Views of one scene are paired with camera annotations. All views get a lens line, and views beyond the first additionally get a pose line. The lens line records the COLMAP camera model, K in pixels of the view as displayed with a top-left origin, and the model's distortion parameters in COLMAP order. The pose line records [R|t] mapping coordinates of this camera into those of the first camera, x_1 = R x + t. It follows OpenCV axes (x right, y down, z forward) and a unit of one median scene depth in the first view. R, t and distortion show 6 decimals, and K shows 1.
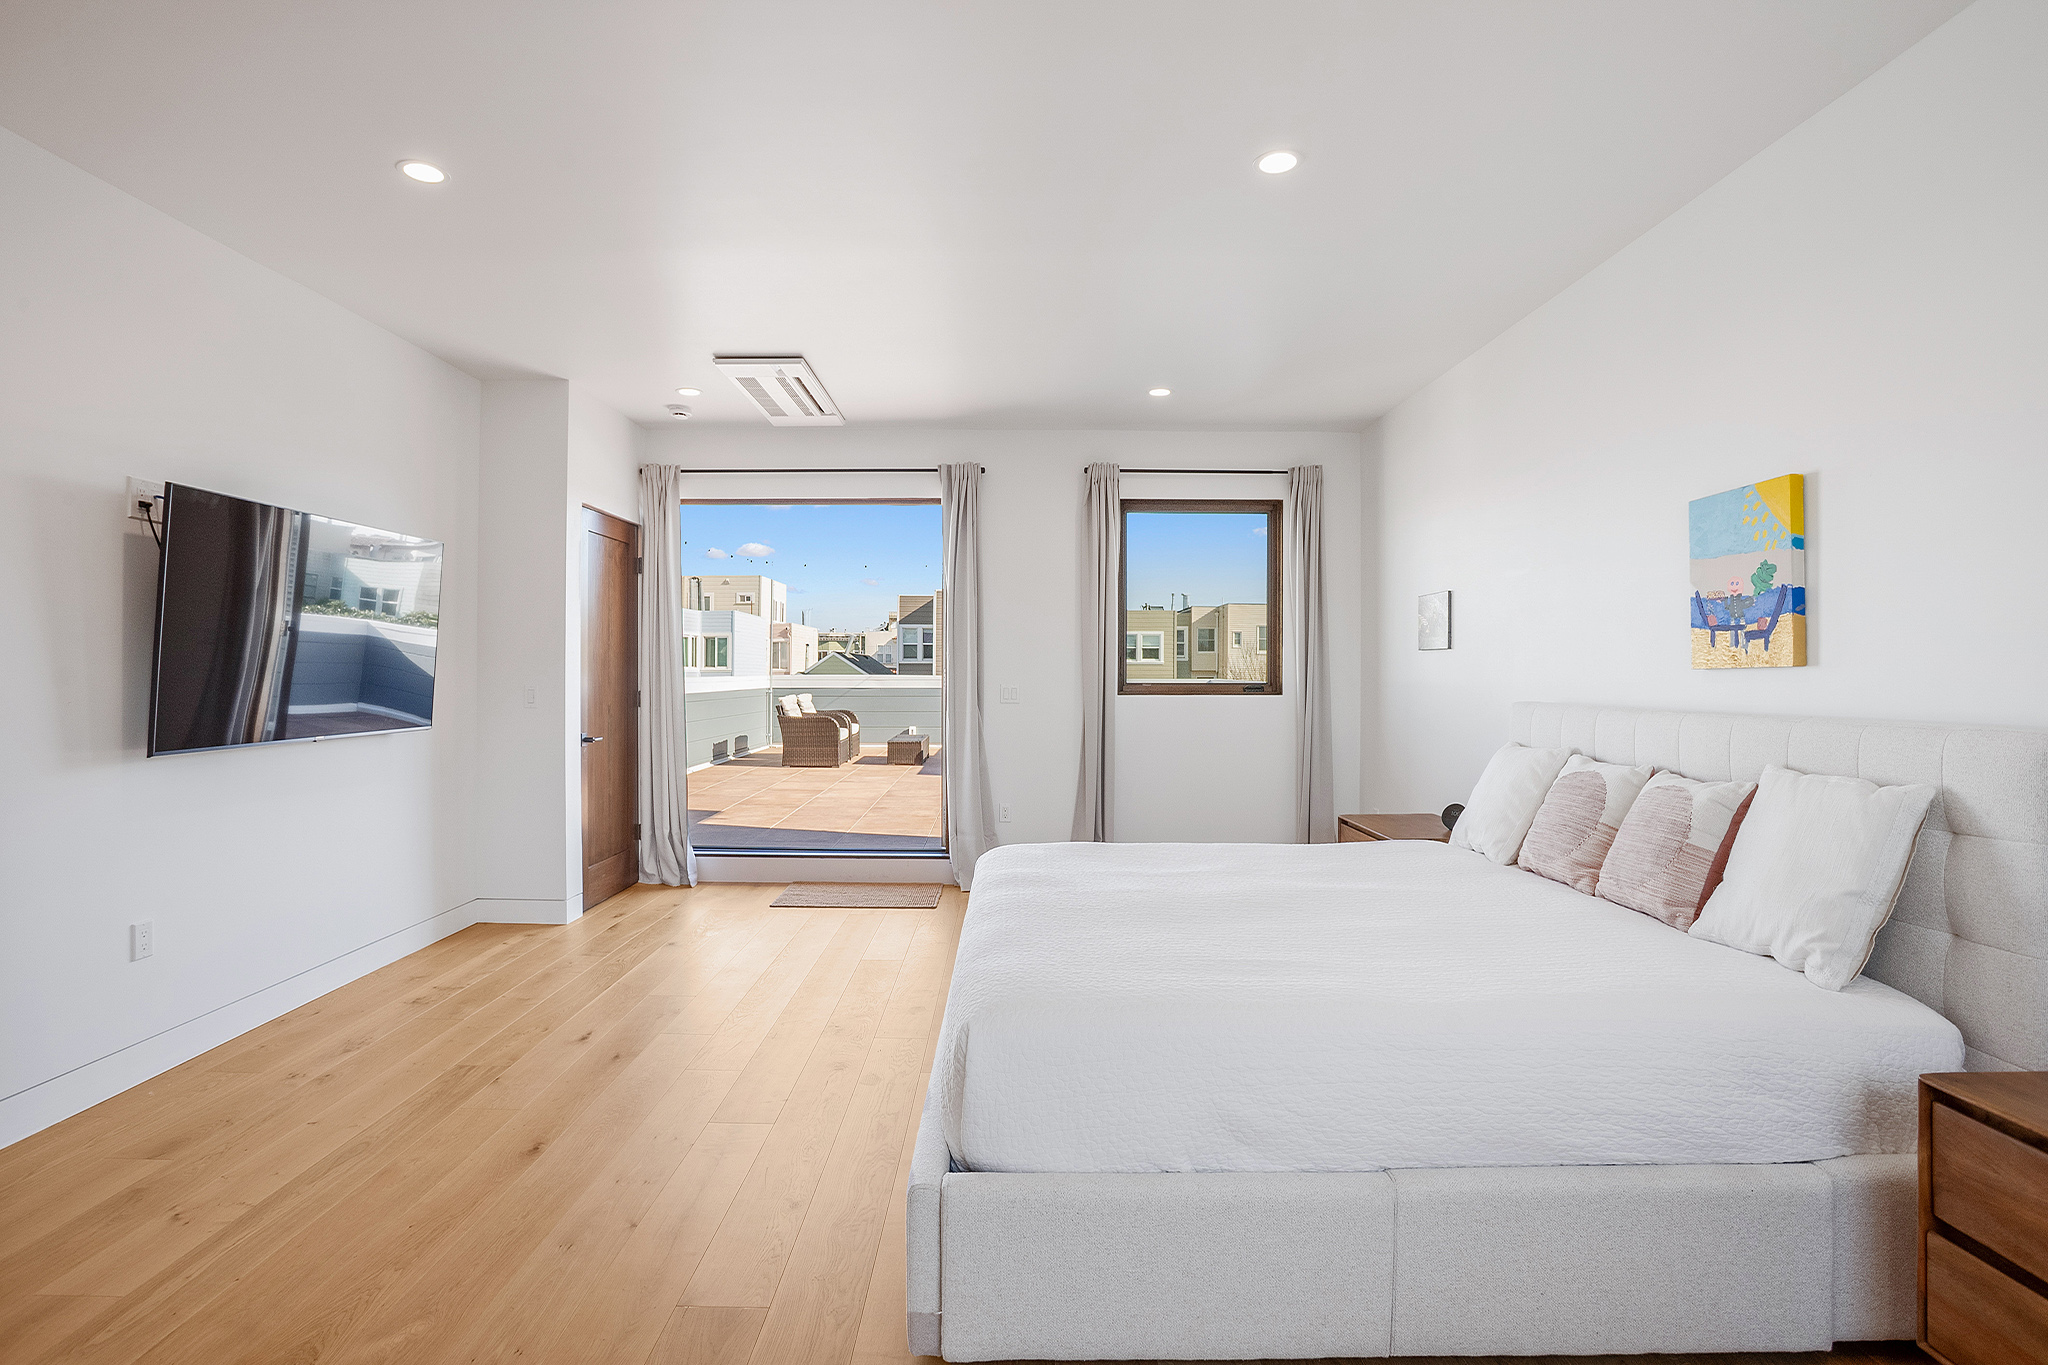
lens RADIAL K [[1021.2, 0, 1001.4], [0, 1021.2, 682.0], [0, 0, 1]] dist [-0.055714, 0.018237]
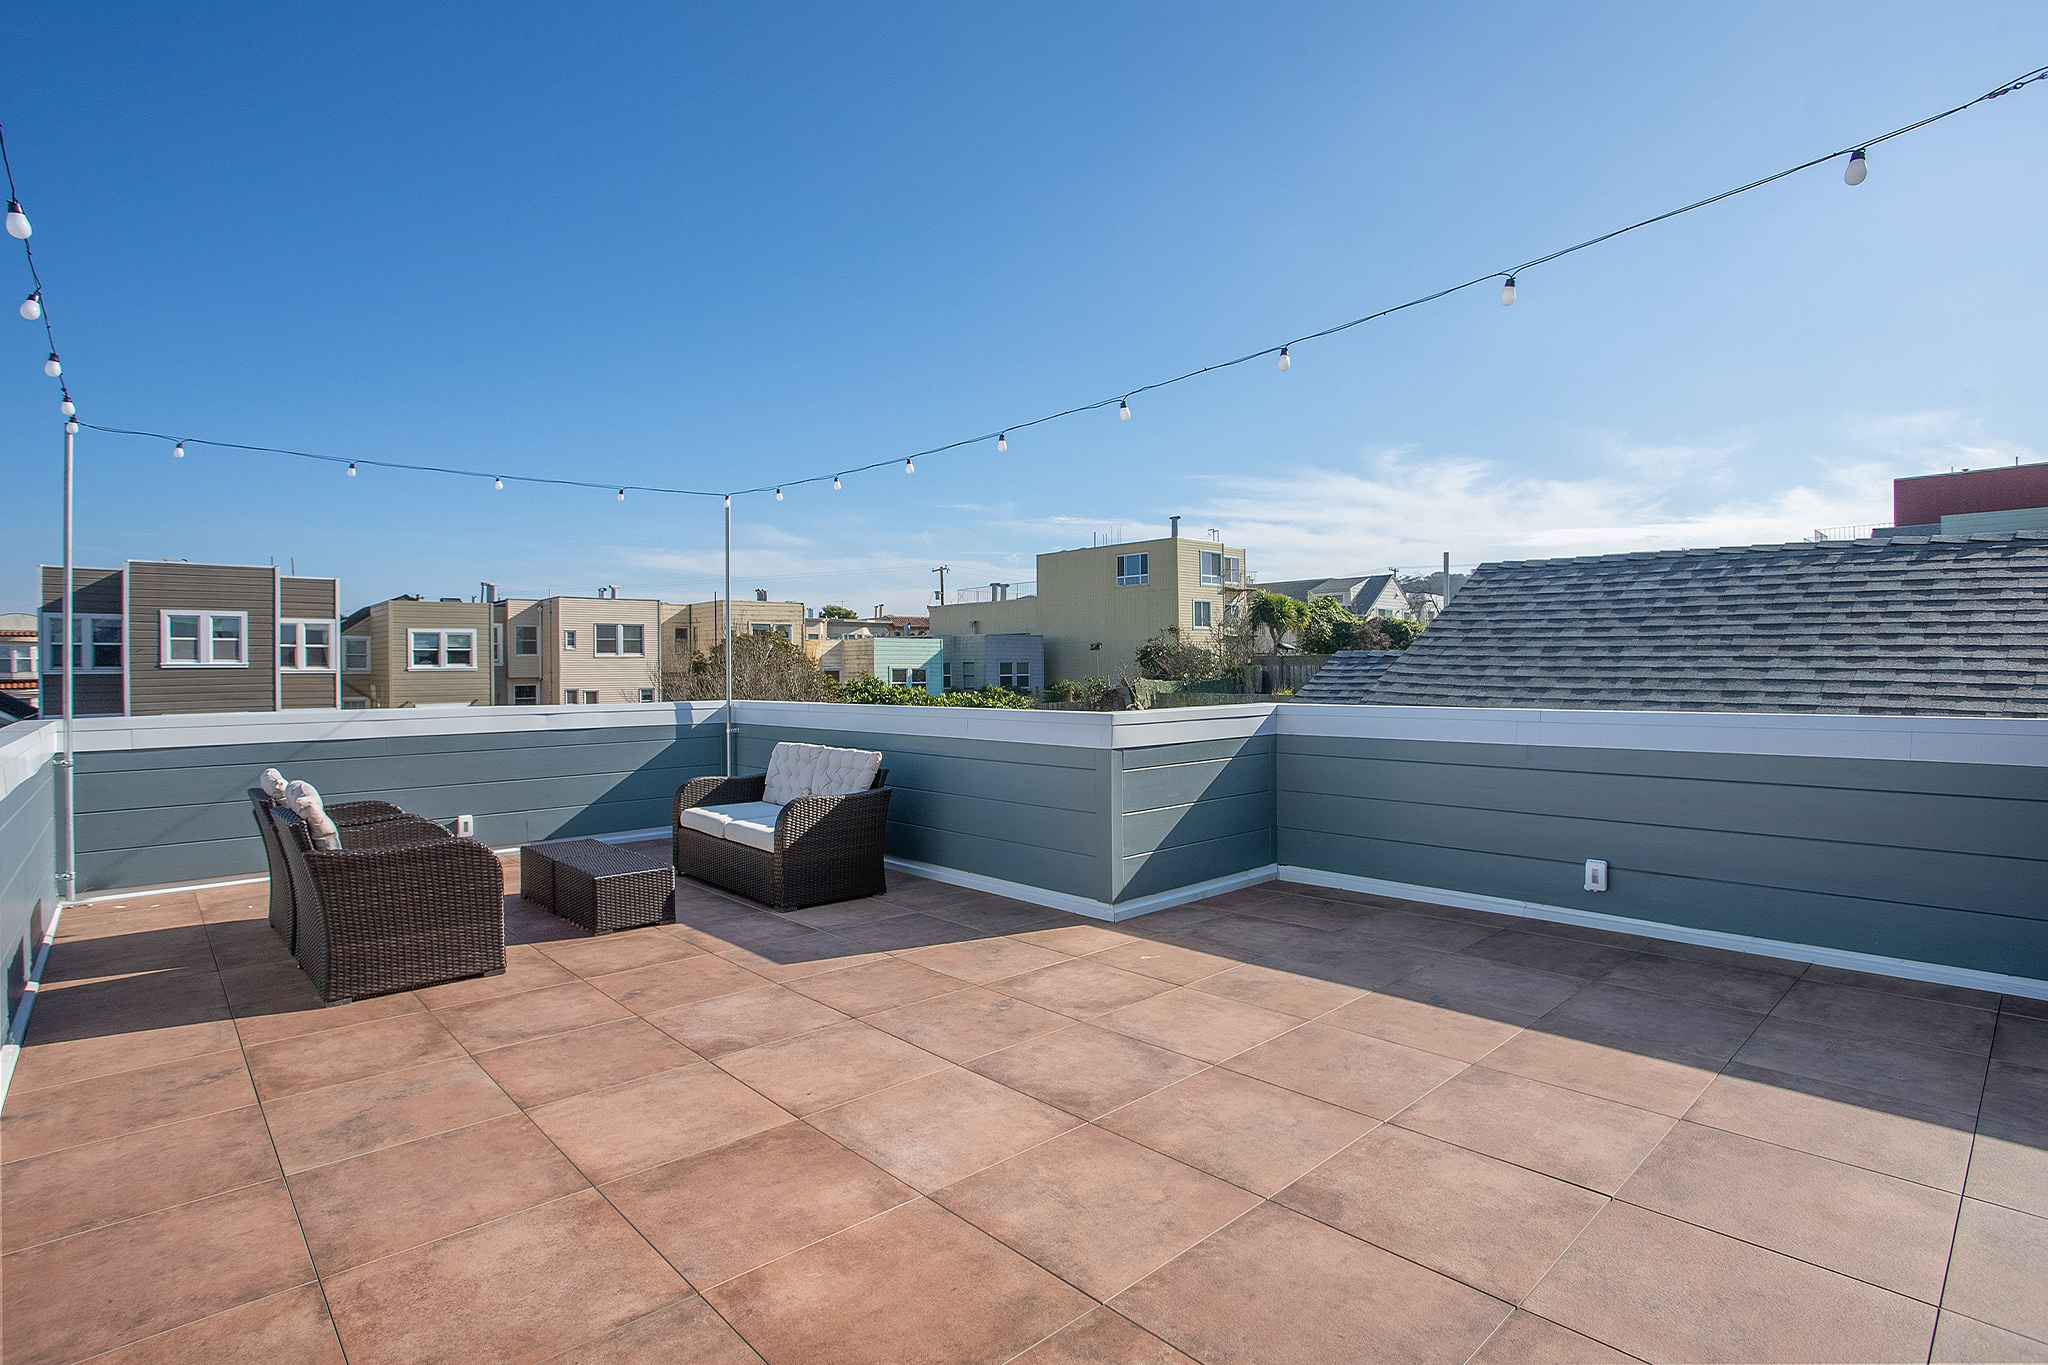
lens RADIAL K [[1021.2, 0, 1005.4], [0, 1021.2, 677.6], [0, 0, 1]] dist [-0.055714, 0.018237]
pose [[0.738558, -0.017408, 0.673965, -0.548786], [0.021530, 0.999766, 0.002229, -0.041661], [-0.673846, 0.012864, 0.738760, 1.218255]]
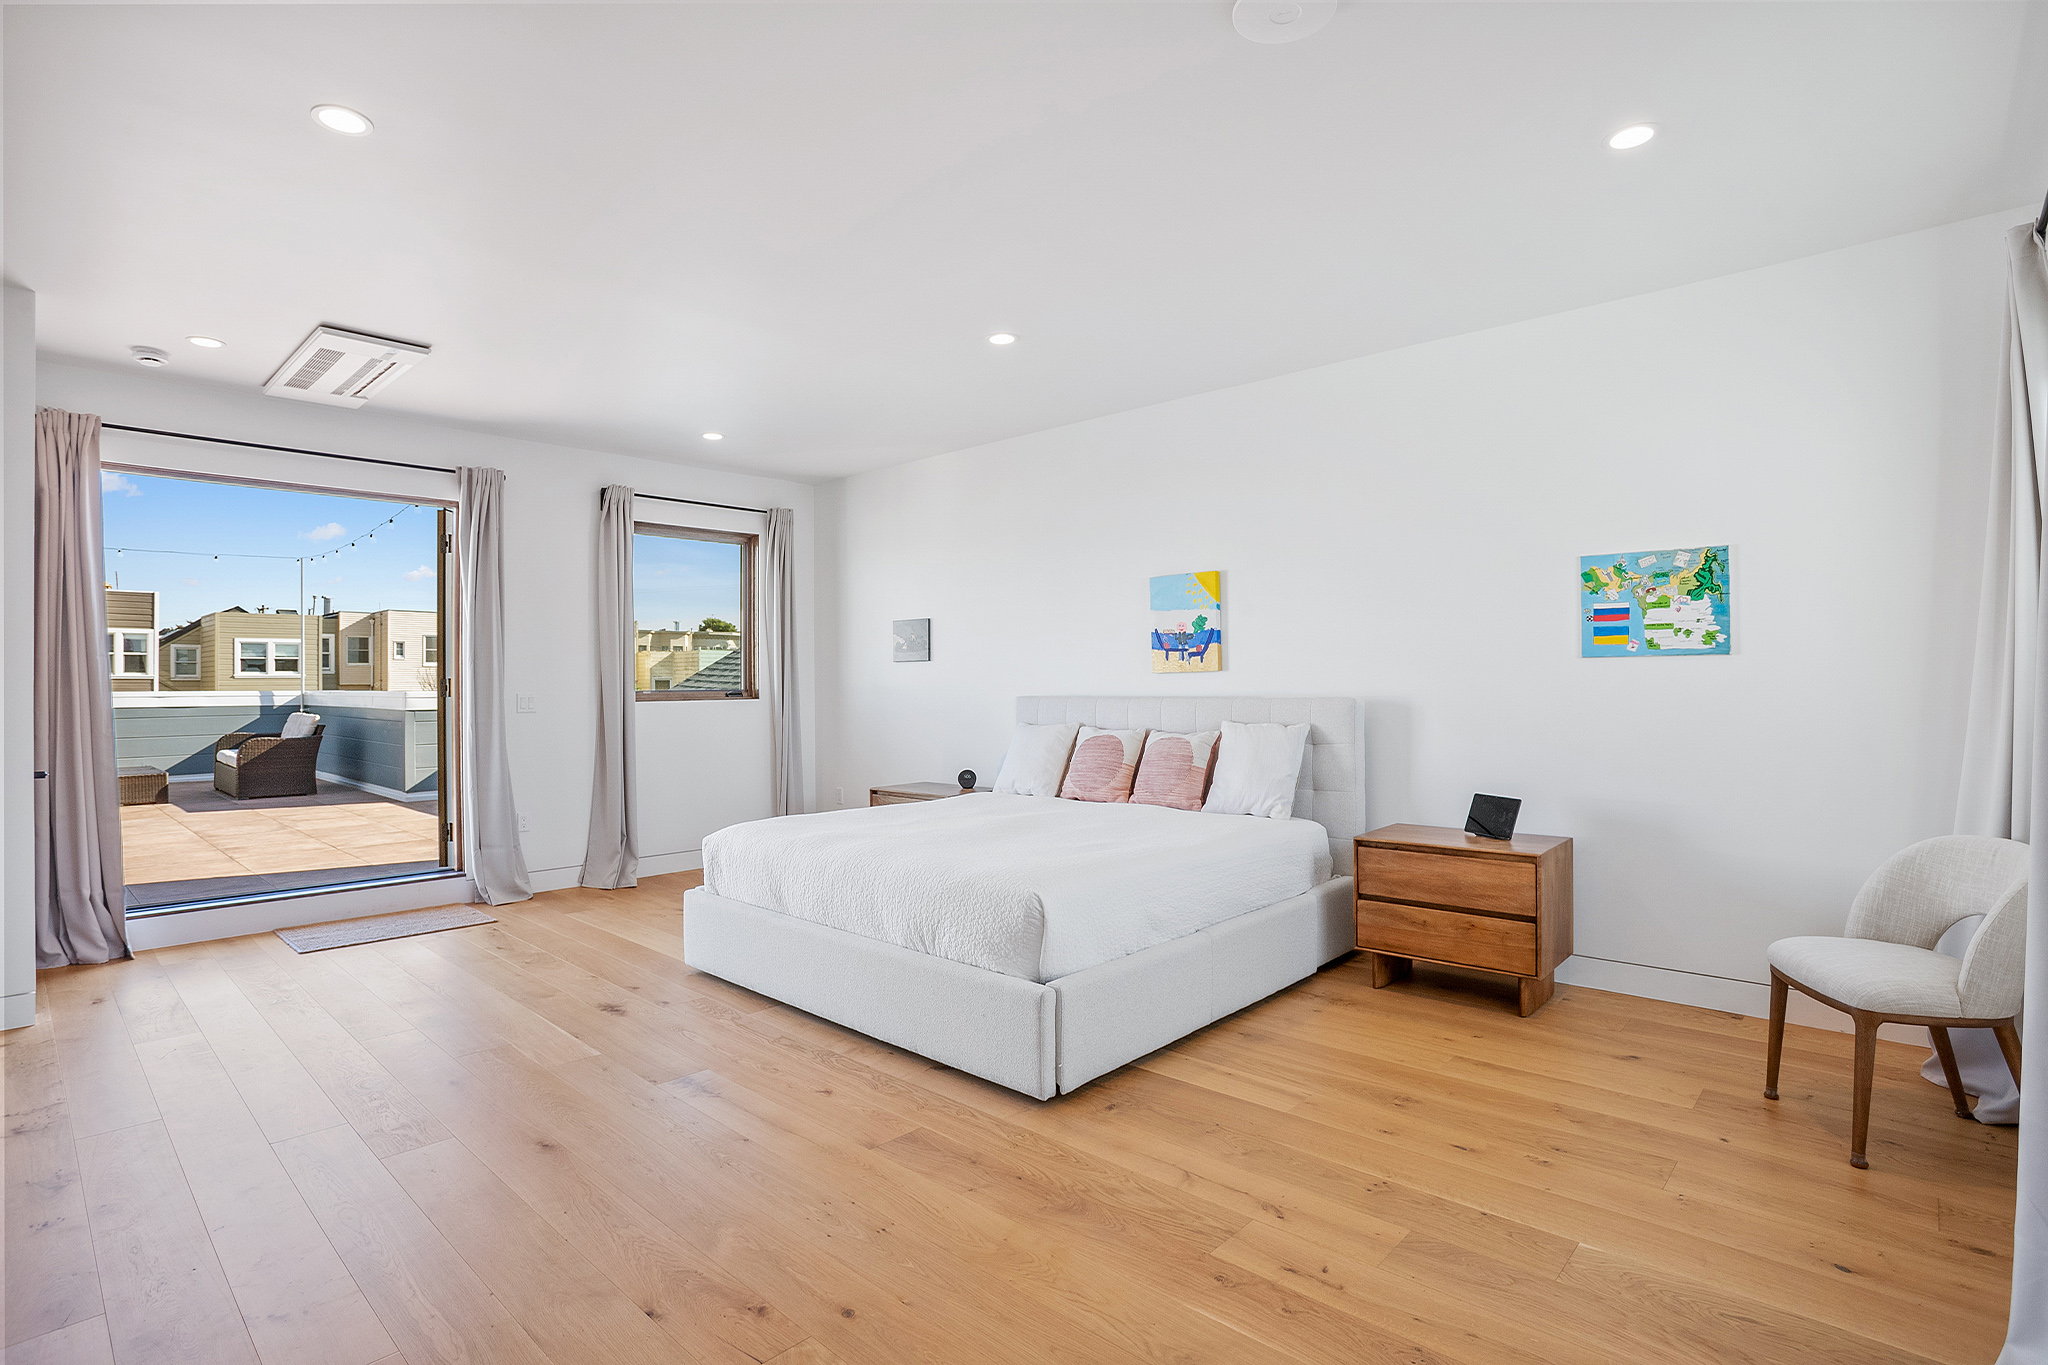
lens RADIAL K [[1021.2, 0, 1019.5], [0, 1021.2, 682.6], [0, 0, 1]] dist [-0.055714, 0.018237]
pose [[0.677603, -0.007955, 0.735384, -0.408959], [0.016954, 0.999845, -0.004806, 0.004421], [-0.735232, 0.015724, 0.677633, -0.024218]]
